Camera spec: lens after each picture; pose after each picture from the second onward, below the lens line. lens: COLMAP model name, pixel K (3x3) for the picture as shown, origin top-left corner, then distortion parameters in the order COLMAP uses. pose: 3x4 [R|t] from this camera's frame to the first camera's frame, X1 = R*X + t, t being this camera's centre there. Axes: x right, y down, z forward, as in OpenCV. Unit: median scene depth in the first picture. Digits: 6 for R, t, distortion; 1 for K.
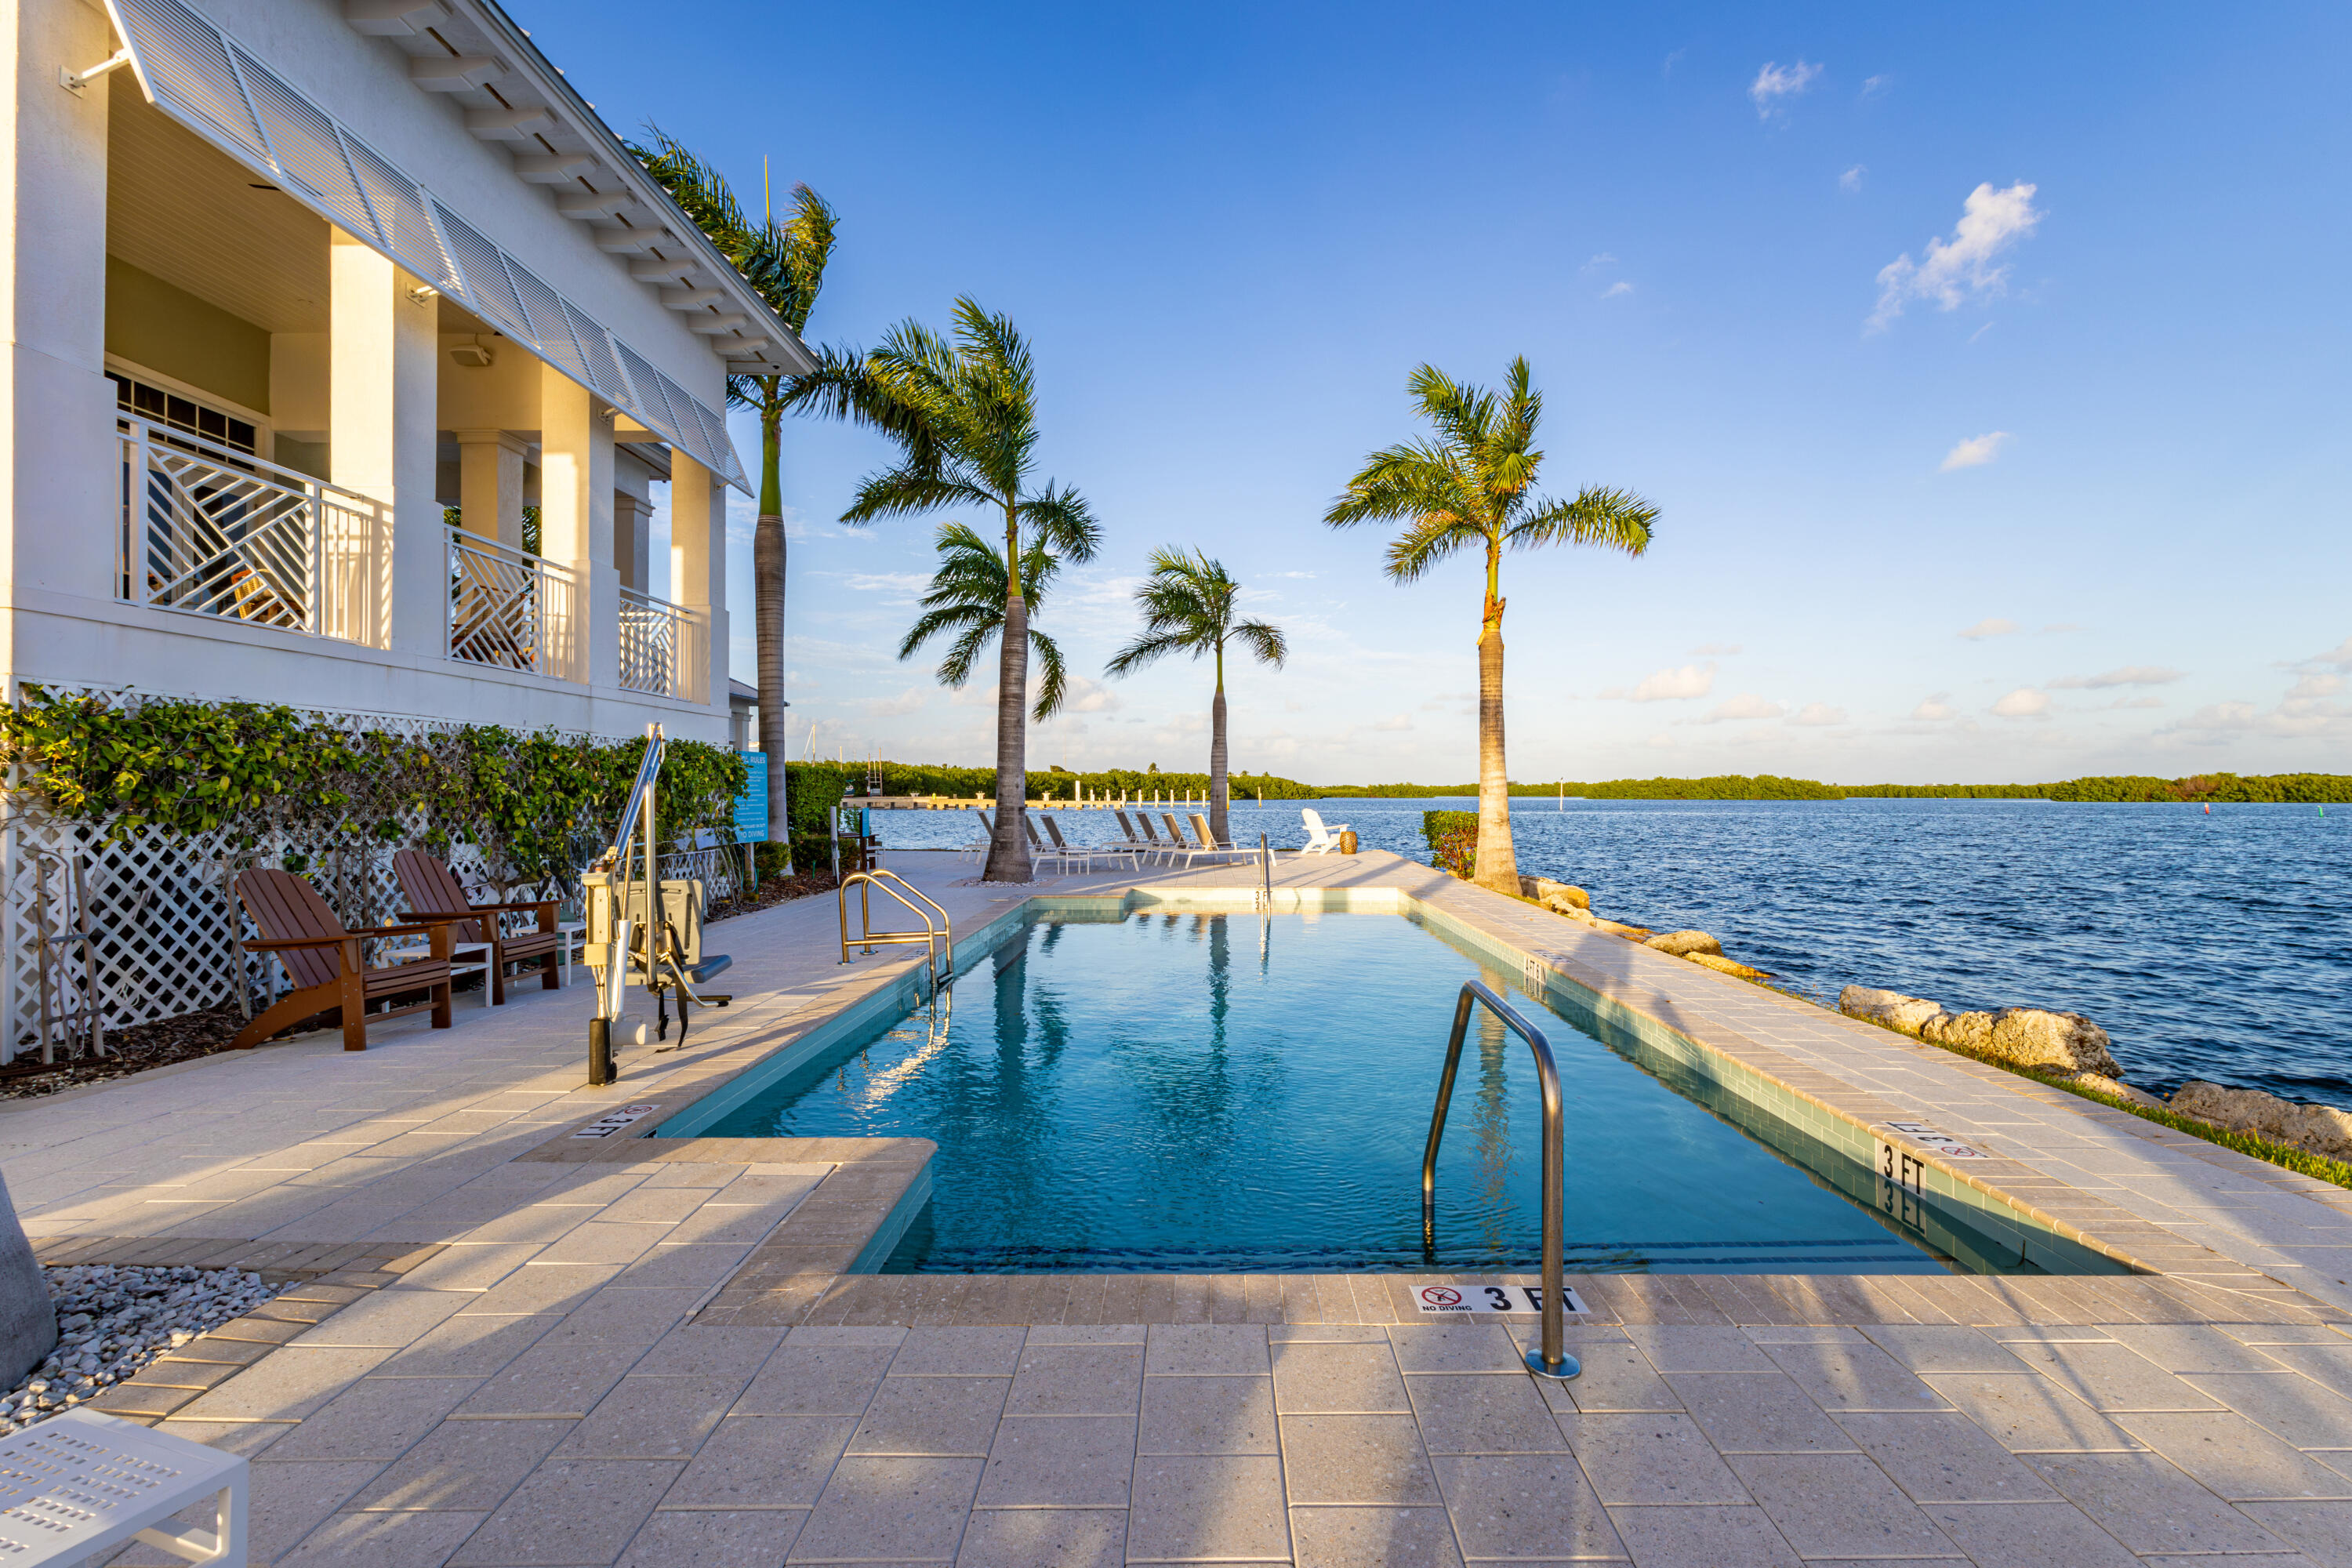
lens RADIAL K [[1051.7, 0, 1176.0], [0, 1051.7, 784.0], [0, 0, 1]] dist [0.003005, 0.000731]
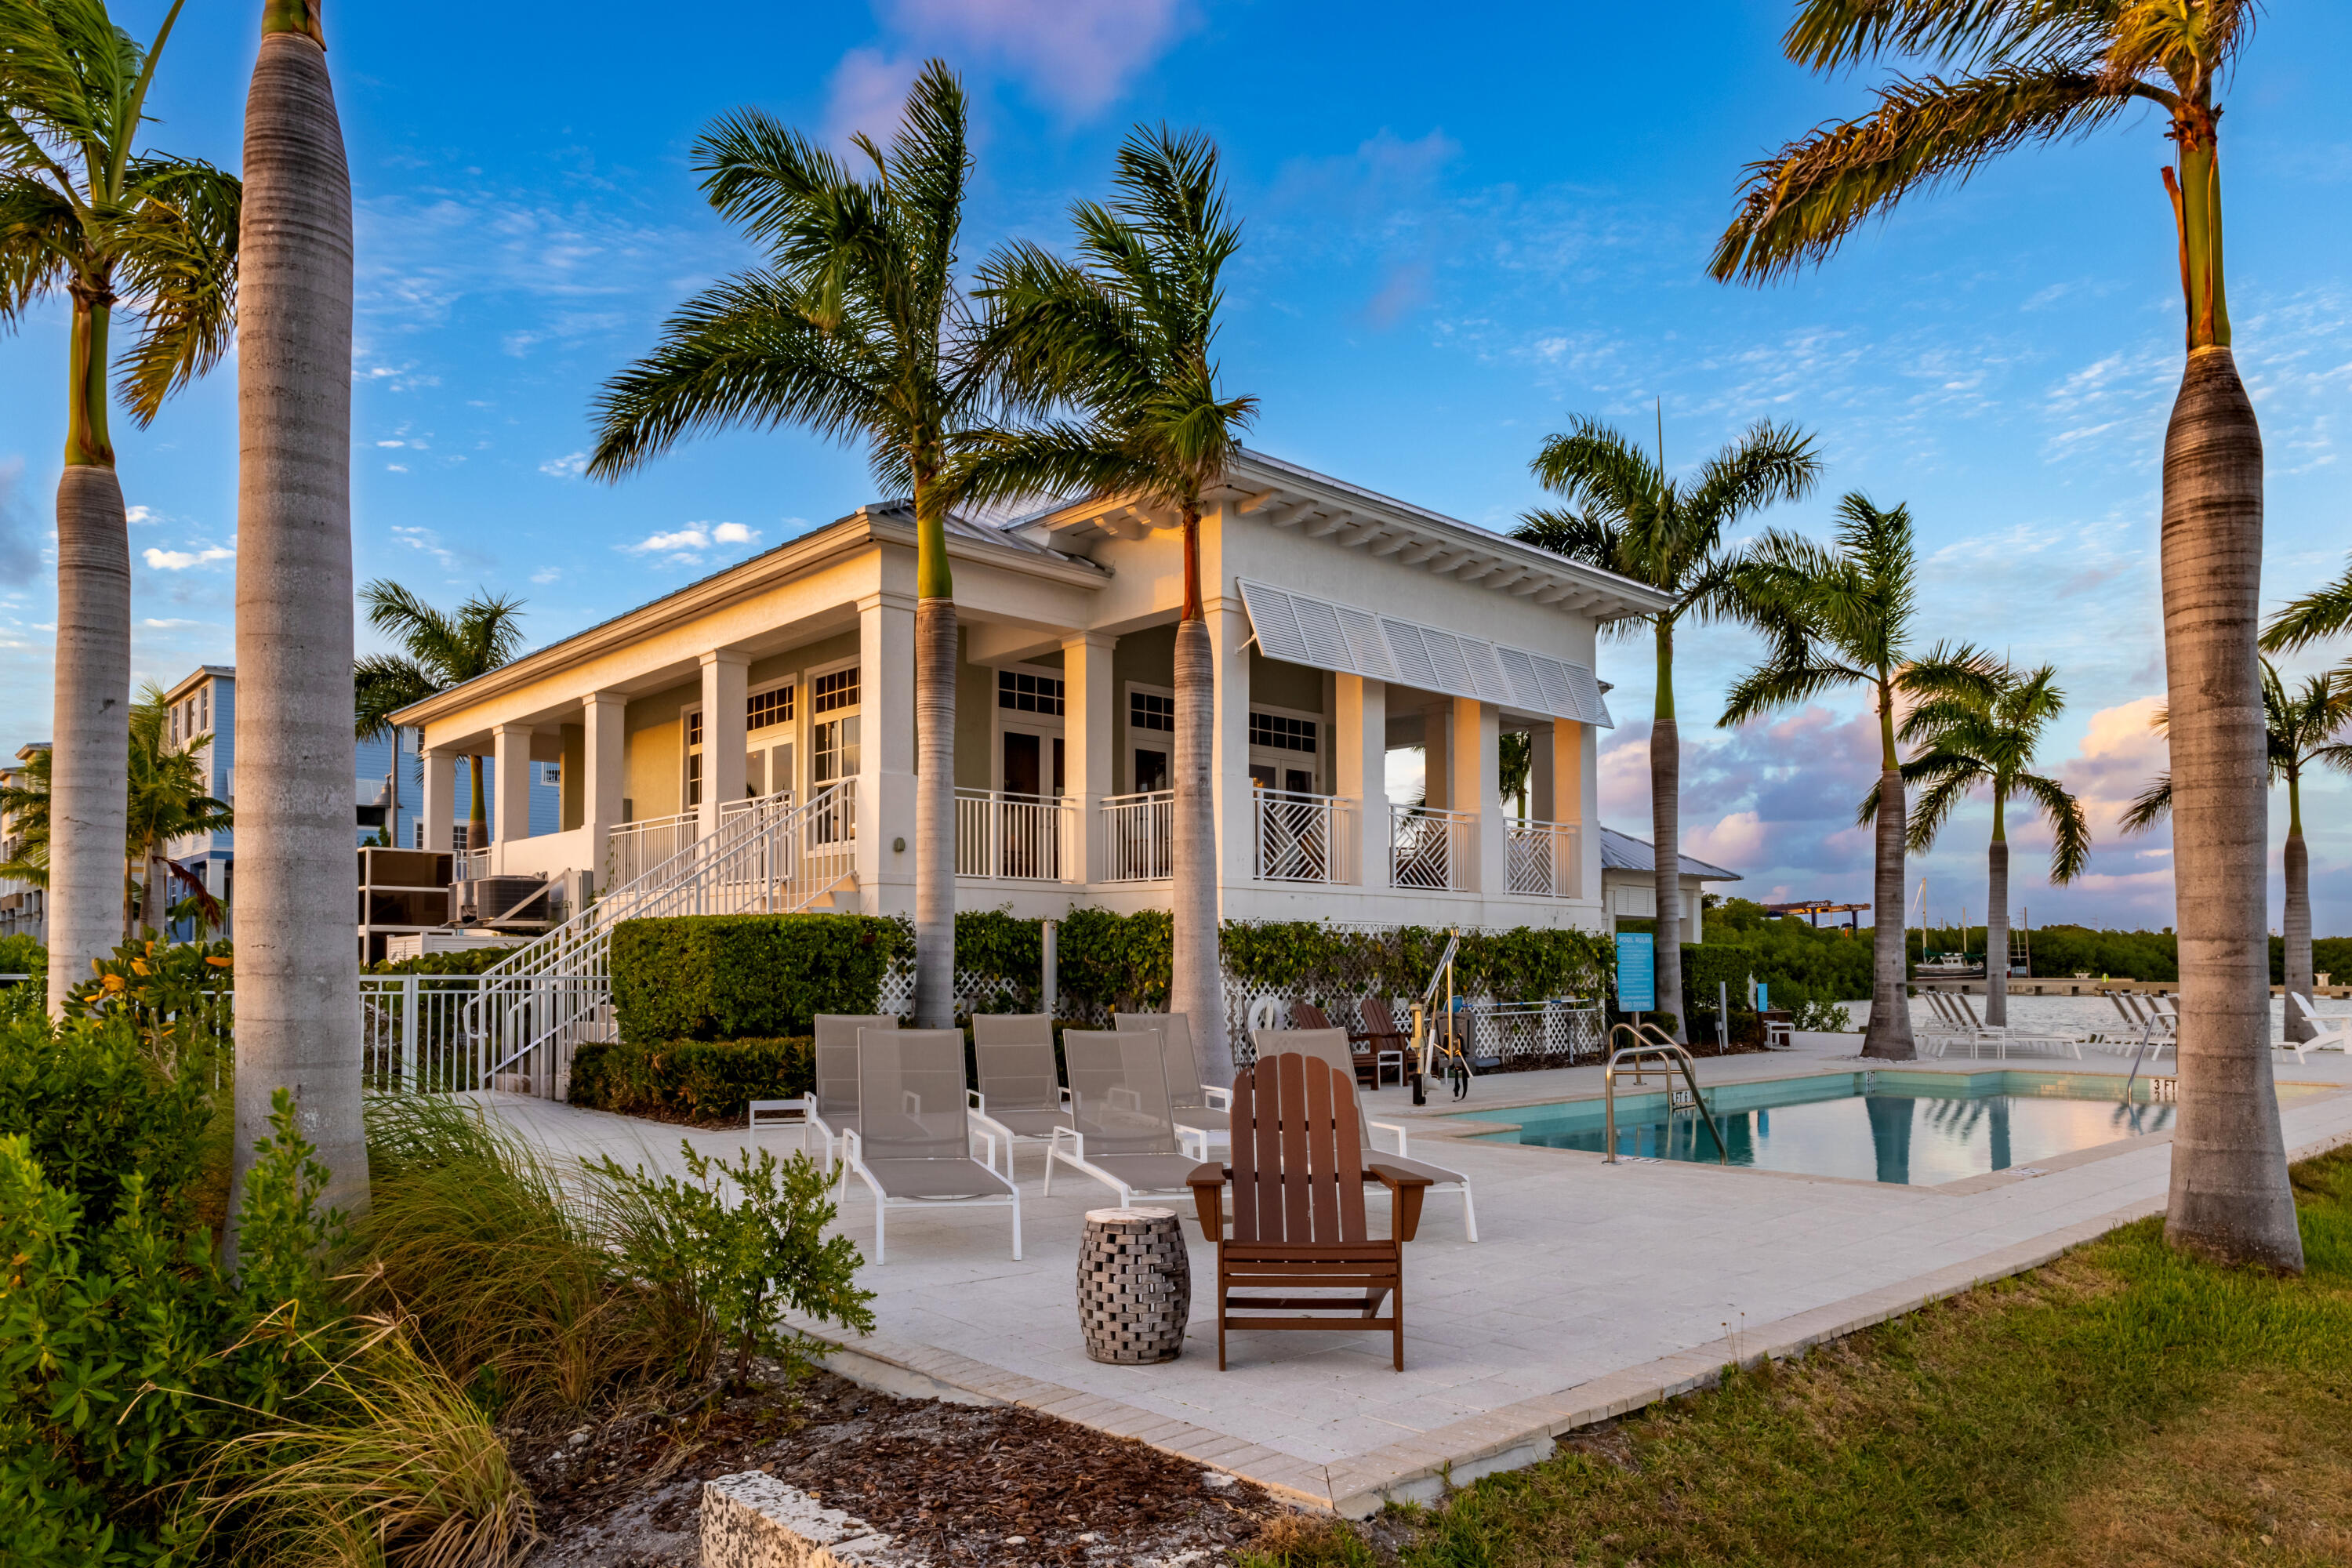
lens RADIAL K [[1484.6, 0, 1176.0], [0, 1484.6, 784.0], [0, 0, 1]] dist [-0.002297, -0.001508]
pose [[0.663123, -0.090658, -0.743000, 0.846008], [0.002375, 0.992888, -0.119029, -0.000682], [0.748507, 0.077166, 0.658622, -0.823986]]
